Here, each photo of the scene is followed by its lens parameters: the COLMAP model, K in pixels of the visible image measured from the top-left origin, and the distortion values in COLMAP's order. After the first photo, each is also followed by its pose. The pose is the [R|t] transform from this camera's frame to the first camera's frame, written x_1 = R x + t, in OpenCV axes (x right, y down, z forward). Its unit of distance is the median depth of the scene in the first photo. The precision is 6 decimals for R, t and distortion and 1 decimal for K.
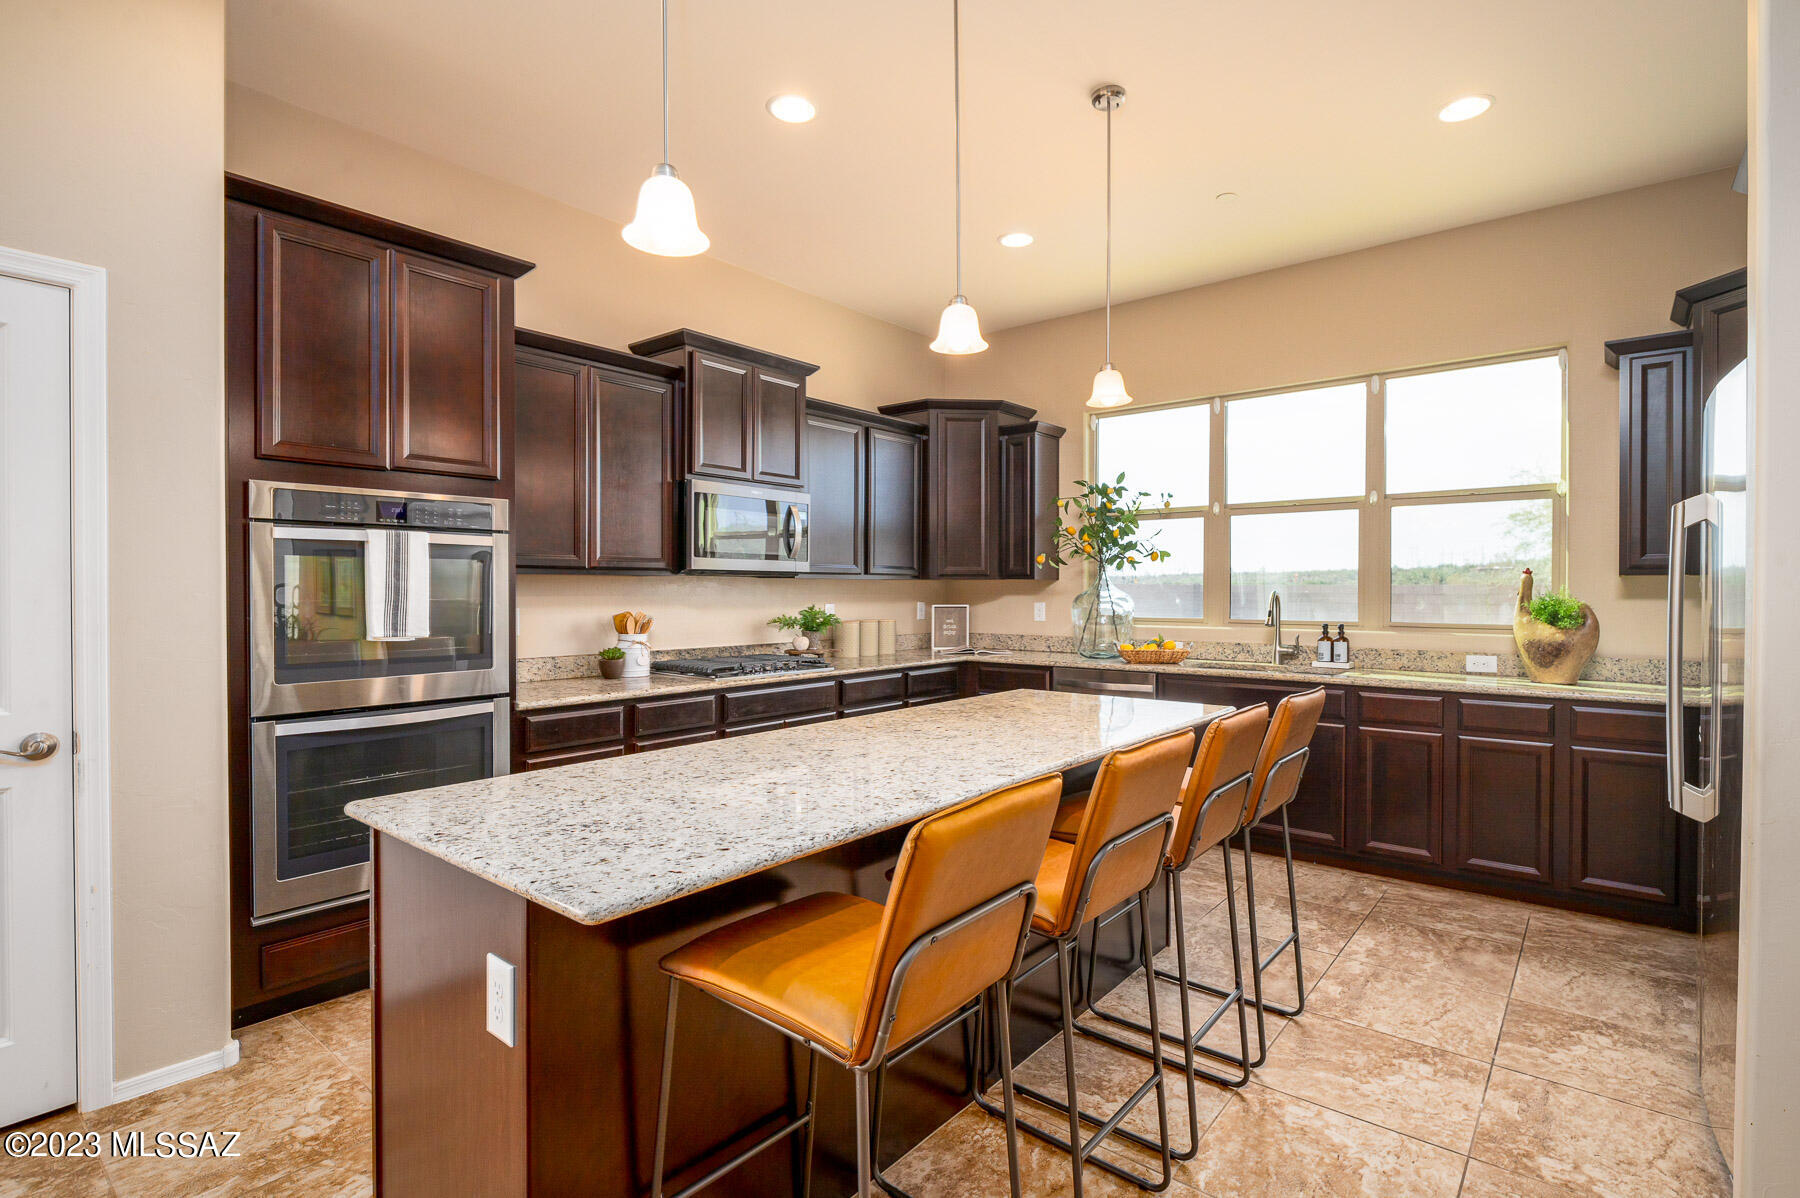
lens RADIAL K [[881.5, 0, 899.7], [0, 881.5, 596.8], [0, 0, 1]] dist [0.006037, -0.001671]
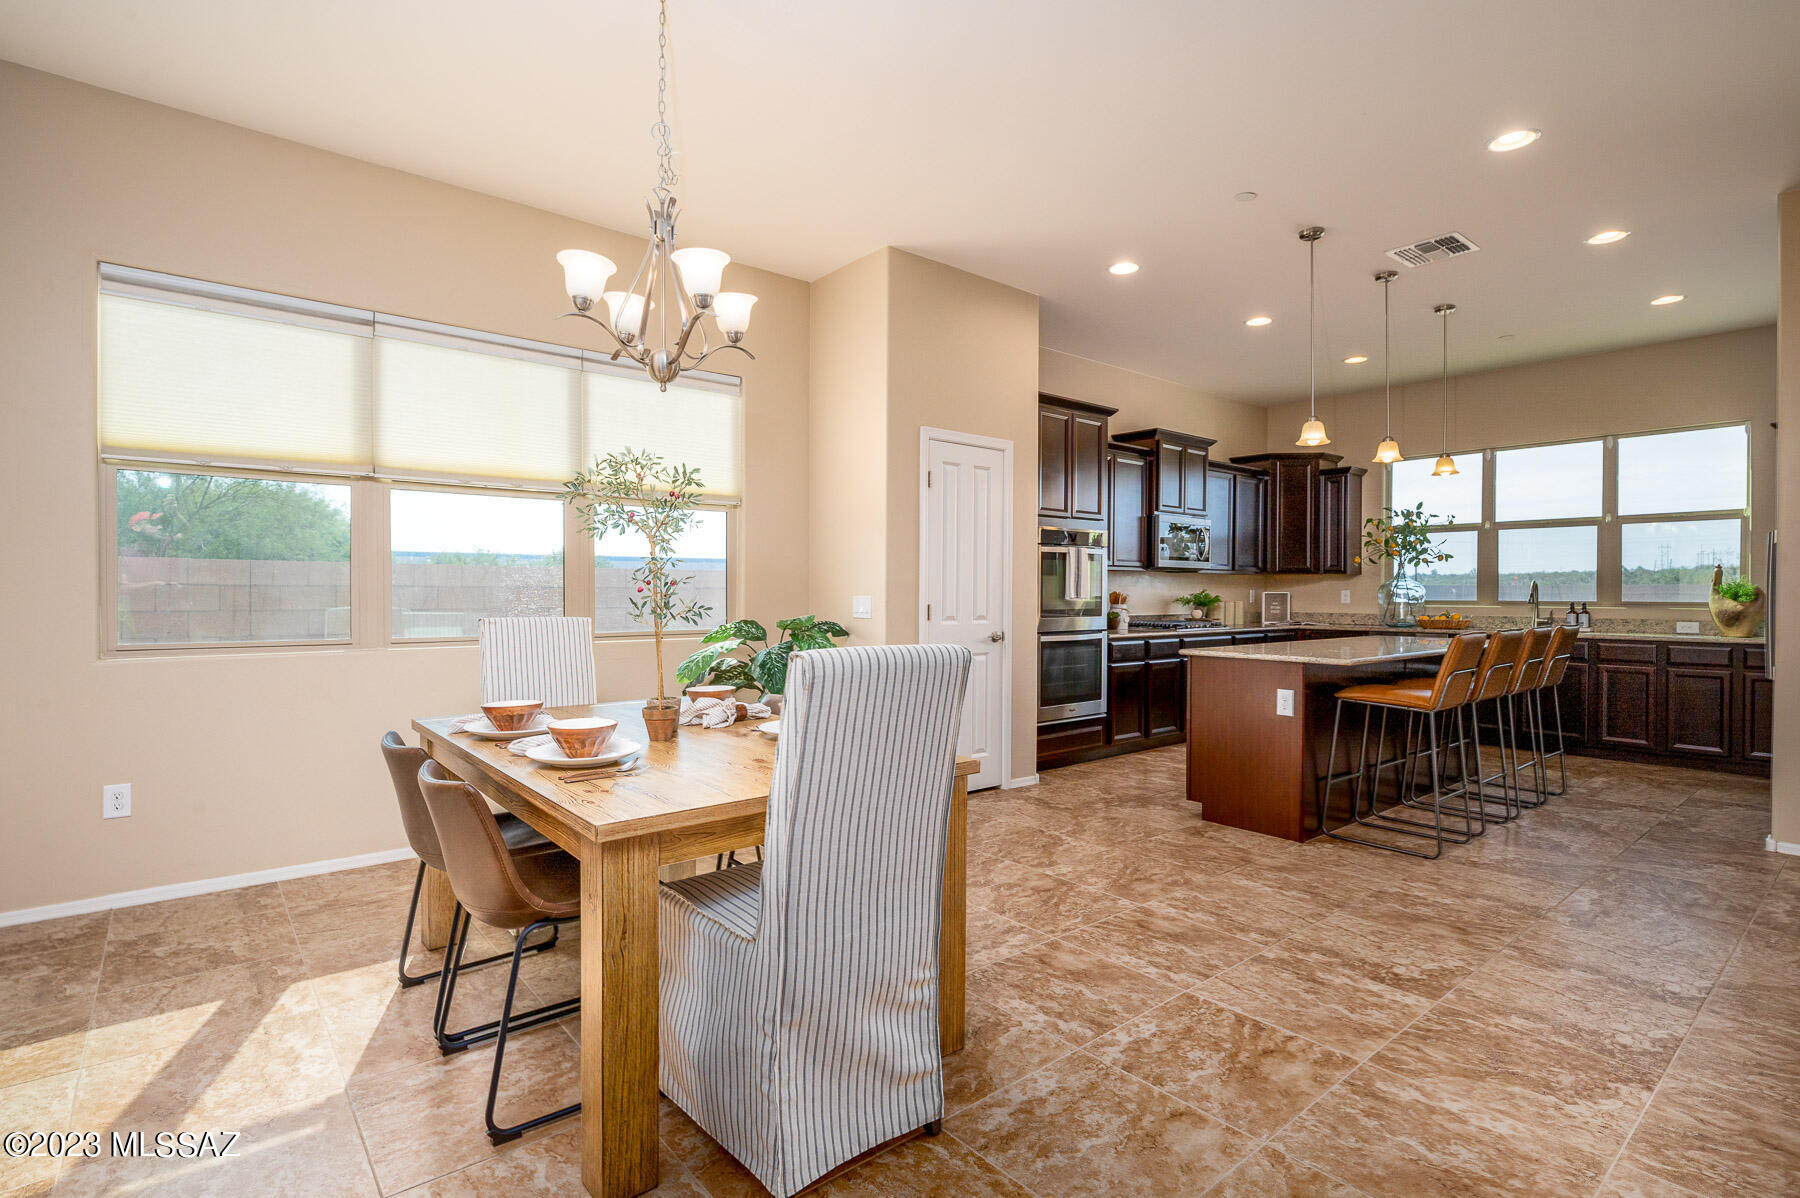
lens RADIAL K [[881.5, 0, 902.8], [0, 881.5, 594.7], [0, 0, 1]] dist [0.006037, -0.001671]
pose [[0.983388, 0.004026, -0.181472, -0.362726], [-0.004914, 0.999978, -0.004444, 0.029384], [0.181450, 0.005262, 0.983386, -0.681695]]
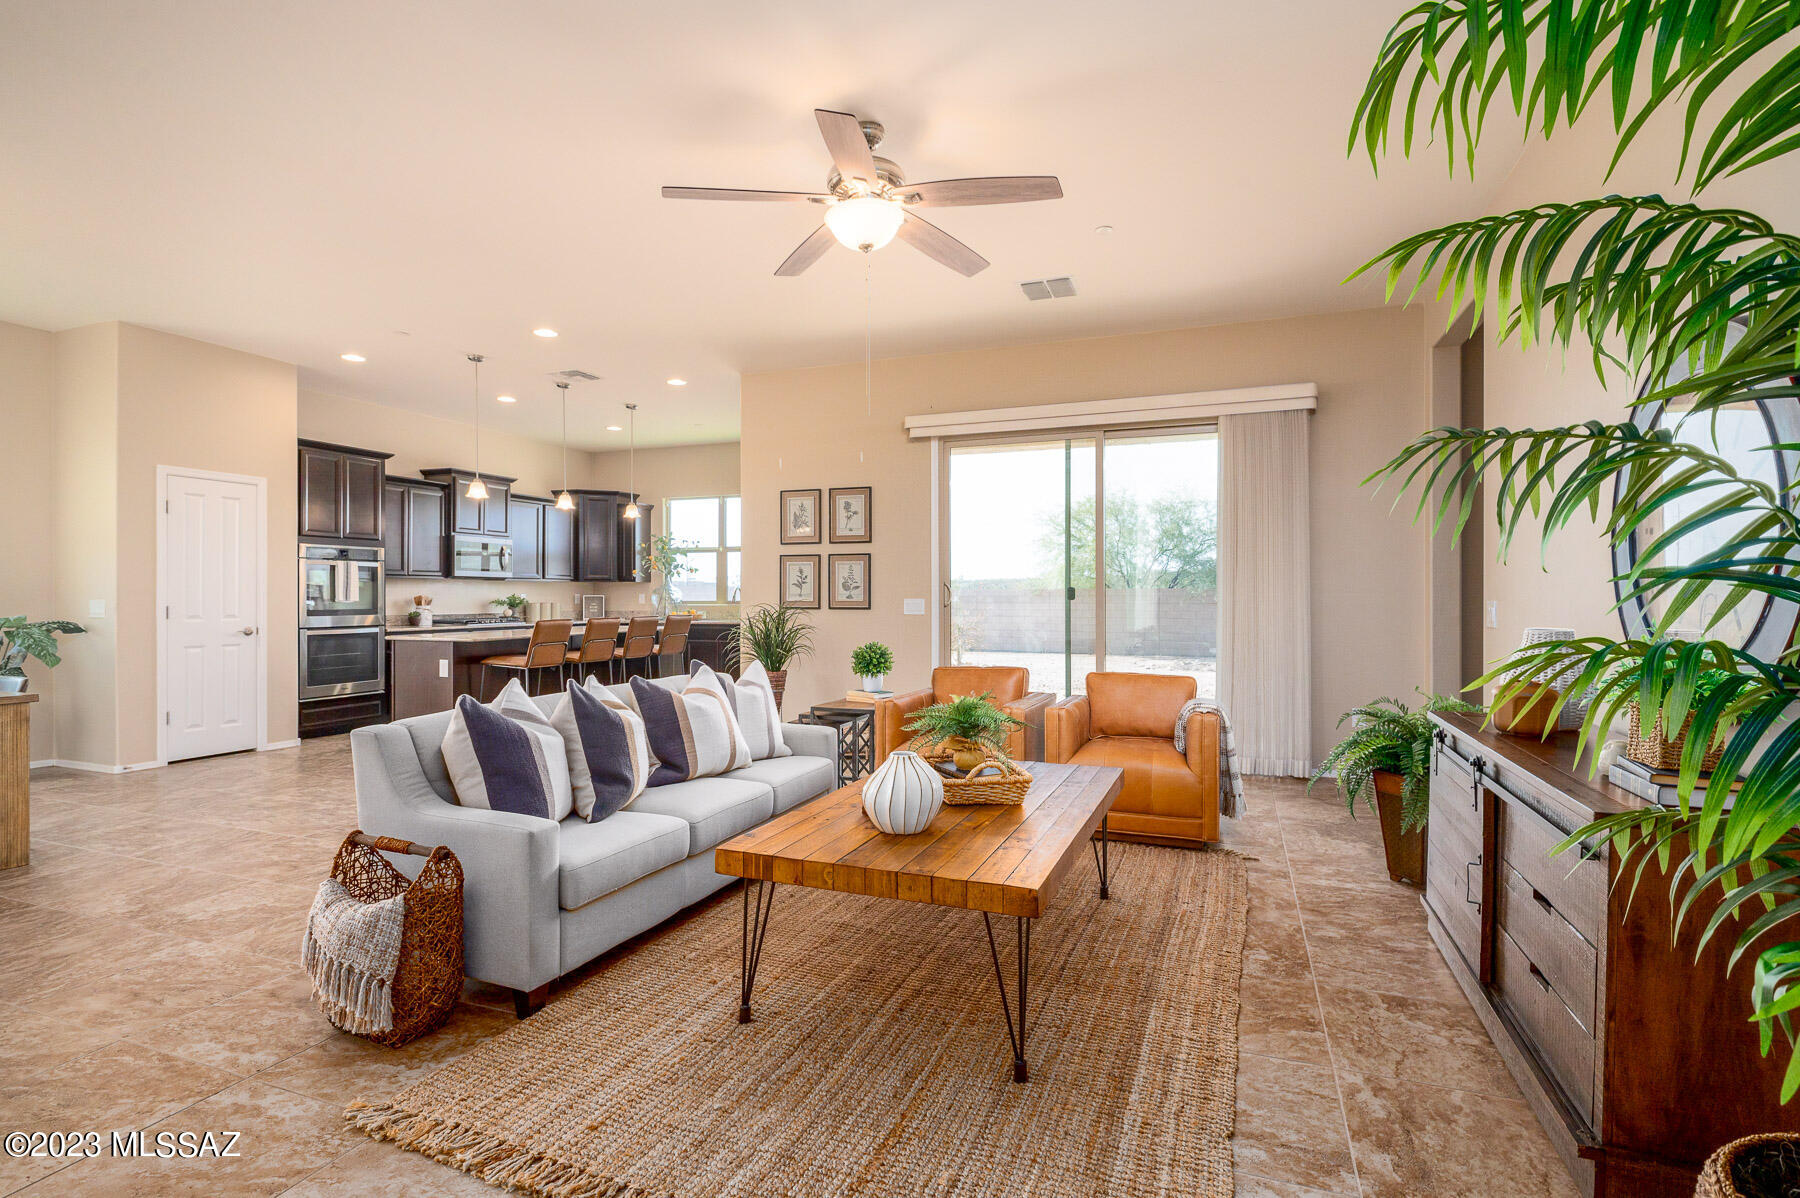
lens RADIAL K [[881.5, 0, 893.7], [0, 881.5, 590.5], [0, 0, 1]] dist [0.006037, -0.001671]
pose [[0.950554, 0.000881, 0.310557, 0.104516], [0.003490, 0.999902, -0.013521, 0.034140], [-0.310538, 0.013936, 0.950459, -1.247628]]
